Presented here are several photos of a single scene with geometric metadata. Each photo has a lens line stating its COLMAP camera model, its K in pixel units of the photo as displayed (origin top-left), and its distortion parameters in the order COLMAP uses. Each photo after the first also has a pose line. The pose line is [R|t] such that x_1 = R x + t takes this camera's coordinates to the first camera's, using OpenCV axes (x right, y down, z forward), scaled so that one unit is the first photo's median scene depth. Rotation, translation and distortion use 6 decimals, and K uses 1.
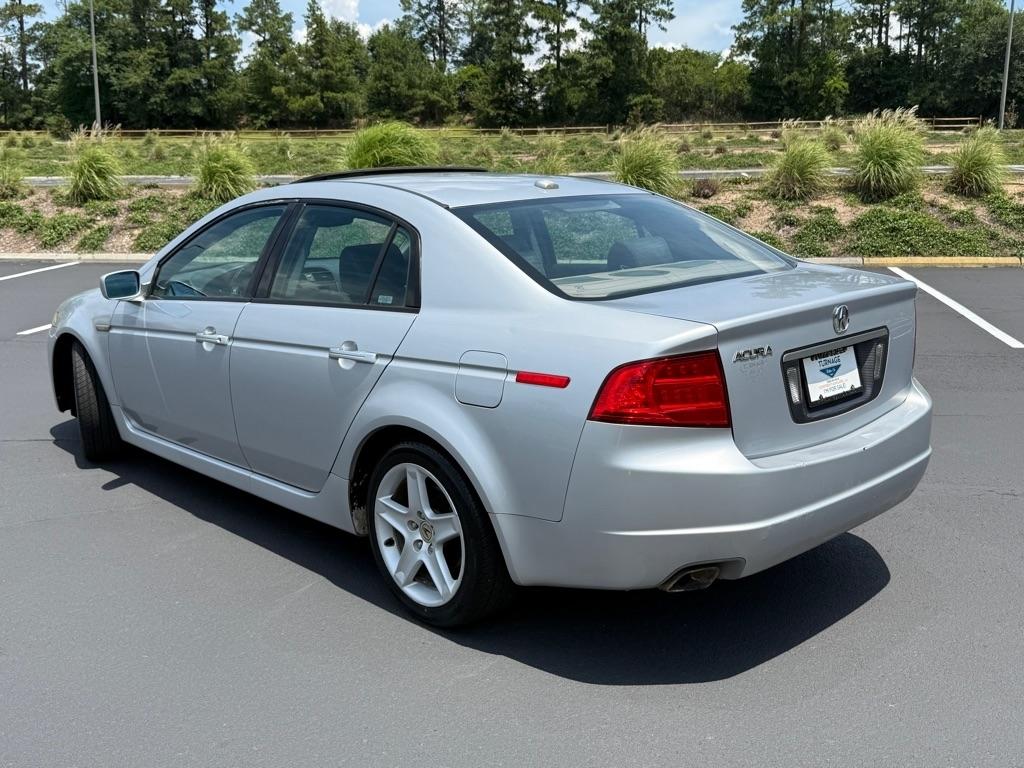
lens RADIAL K [[1054.1, 0, 512.0], [0, 1054.1, 384.0], [0, 0, 1]] dist [0.181371, -0.423408]
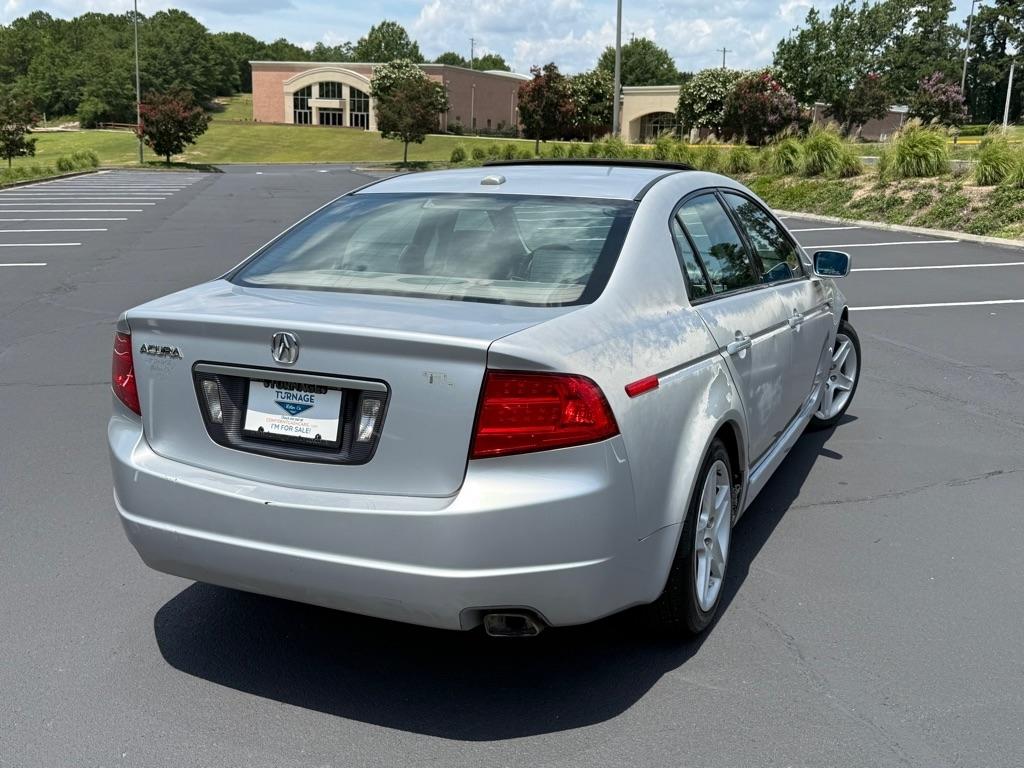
lens RADIAL K [[1048.6, 0, 512.0], [0, 1048.6, 384.0], [0, 0, 1]] dist [0.170374, -0.399012]
pose [[0.369380, 0.222491, -0.902251, 0.058911], [-0.210253, 0.965747, 0.152071, -0.010283], [0.905181, 0.133529, 0.403507, 0.042866]]
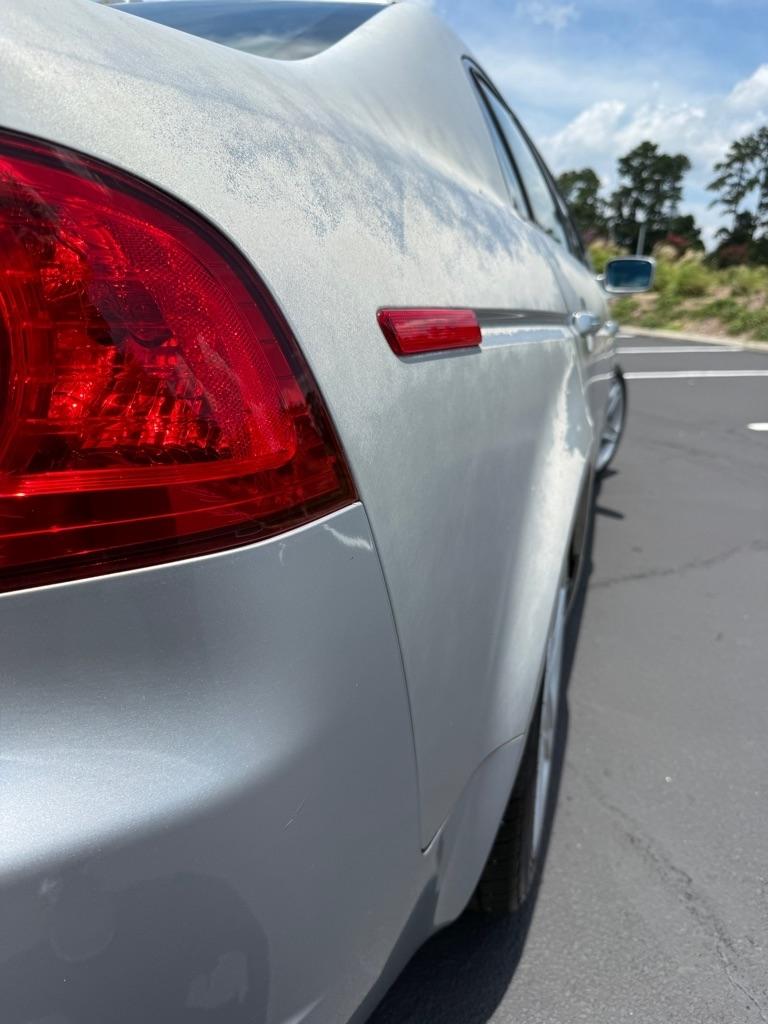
lens RADIAL K [[745.3, 0, 384.0], [0, 745.3, 512.0], [0, 0, 1]] dist [-0.008394, -0.004621]
pose [[0.477943, 0.287355, -0.830059, 0.028103], [-0.227266, 0.953253, 0.199145, -0.004024], [0.848481, 0.093464, 0.520907, 0.061100]]
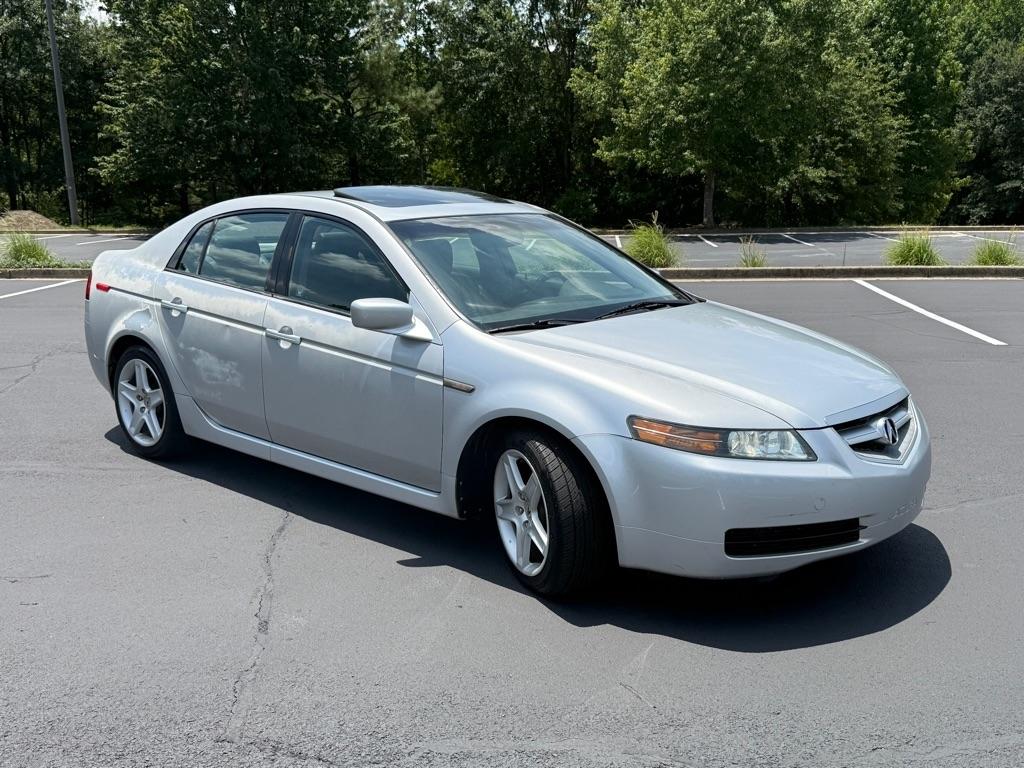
lens RADIAL K [[1048.6, 0, 512.0], [0, 1048.6, 384.0], [0, 0, 1]] dist [0.170374, -0.399012]
pose [[-0.998341, 0.043137, -0.038138, -0.012470], [0.023716, 0.911635, 0.410315, -0.035096], [0.052468, 0.408730, -0.911146, 0.159196]]
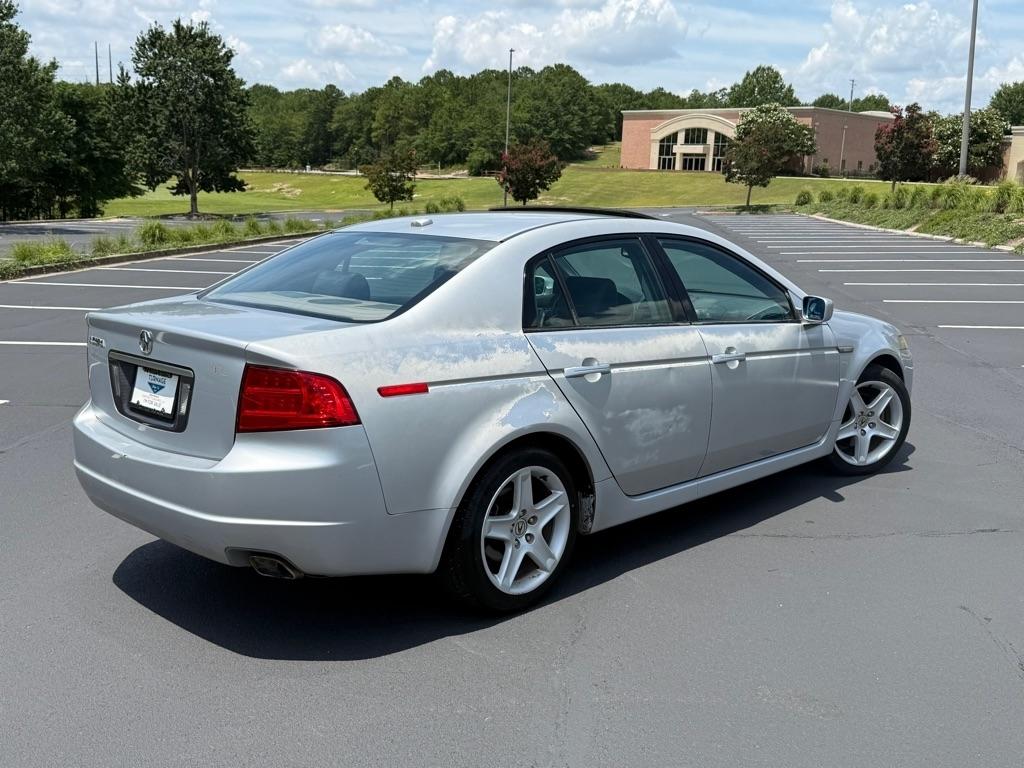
lens RADIAL K [[1048.6, 0, 512.0], [0, 1048.6, 384.0], [0, 0, 1]] dist [0.170374, -0.399012]
pose [[0.031318, 0.199763, -0.979344, 0.074668], [-0.222449, 0.956643, 0.188019, -0.016485], [0.974441, 0.211966, 0.074397, 0.067576]]
